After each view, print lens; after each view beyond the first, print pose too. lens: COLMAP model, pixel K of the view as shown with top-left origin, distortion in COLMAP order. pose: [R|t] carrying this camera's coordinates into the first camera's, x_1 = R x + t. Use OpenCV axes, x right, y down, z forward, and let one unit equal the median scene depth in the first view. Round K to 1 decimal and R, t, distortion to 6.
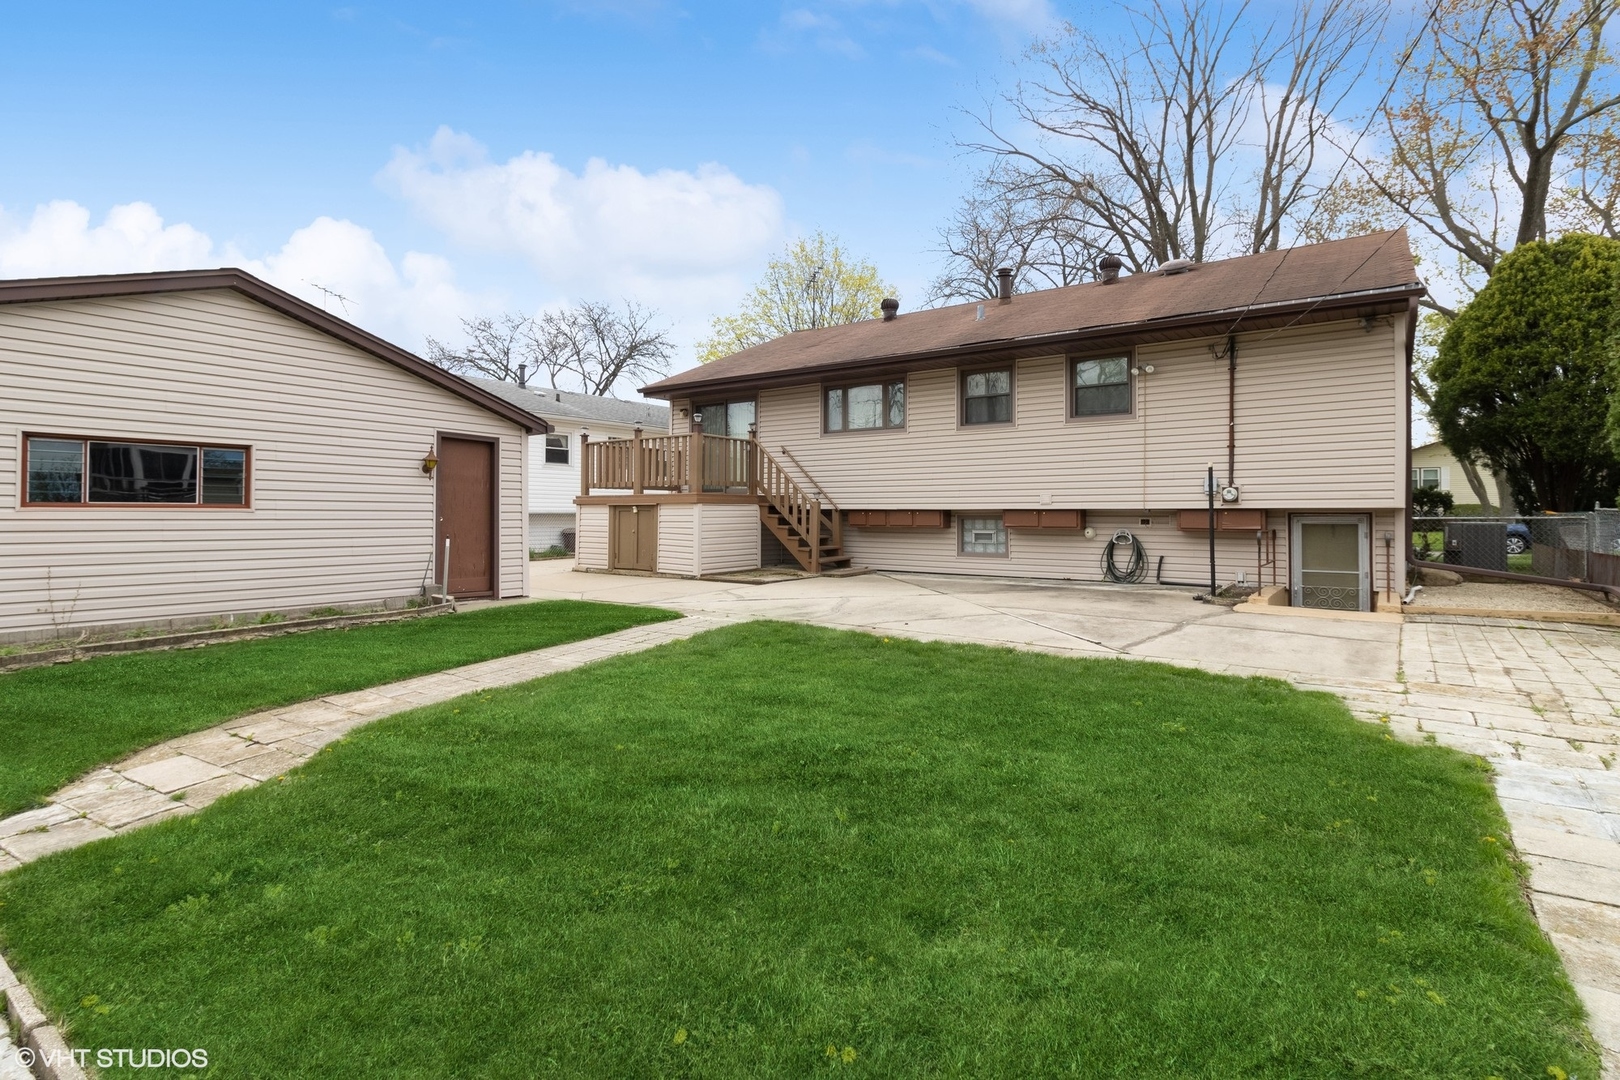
lens RADIAL K [[778.5, 0, 811.6], [0, 778.5, 511.7], [0, 0, 1]] dist [0.006497, 0.001258]
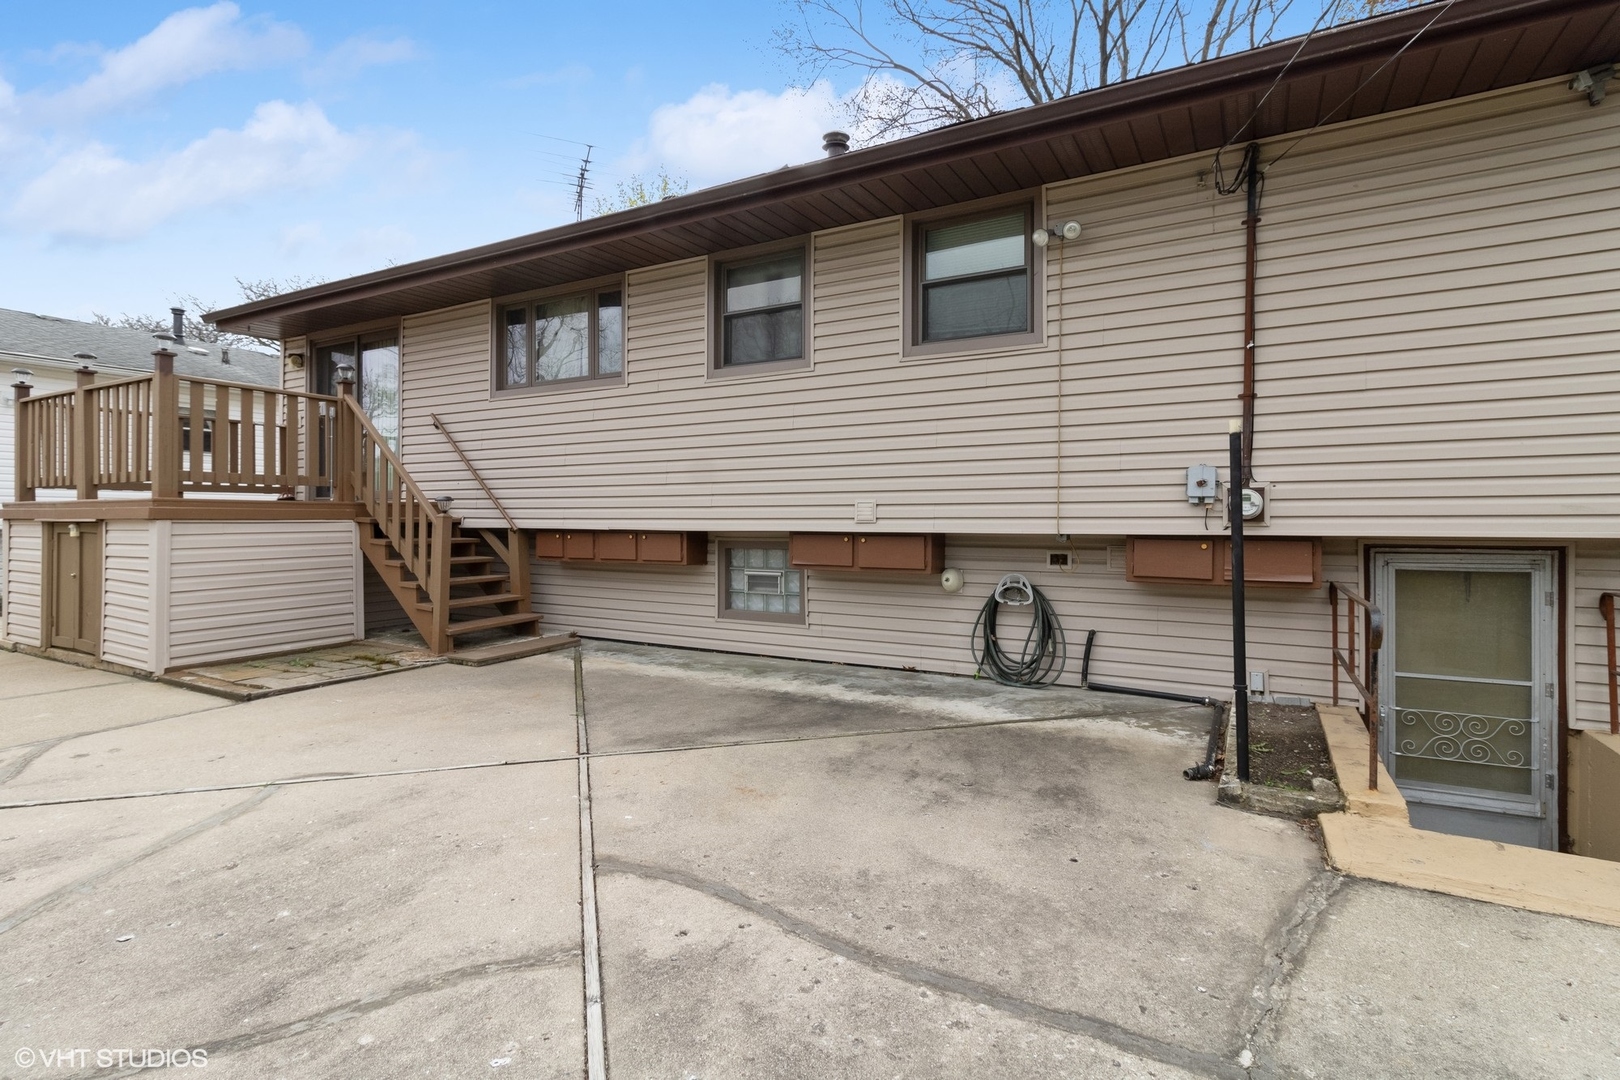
lens RADIAL K [[778.5, 0, 808.8], [0, 778.5, 527.5], [0, 0, 1]] dist [0.006497, 0.001258]
pose [[0.993905, -0.002046, 0.110222, 0.203270], [0.000449, 0.999895, 0.014513, -0.013000], [-0.110241, -0.014375, 0.993801, 0.495489]]
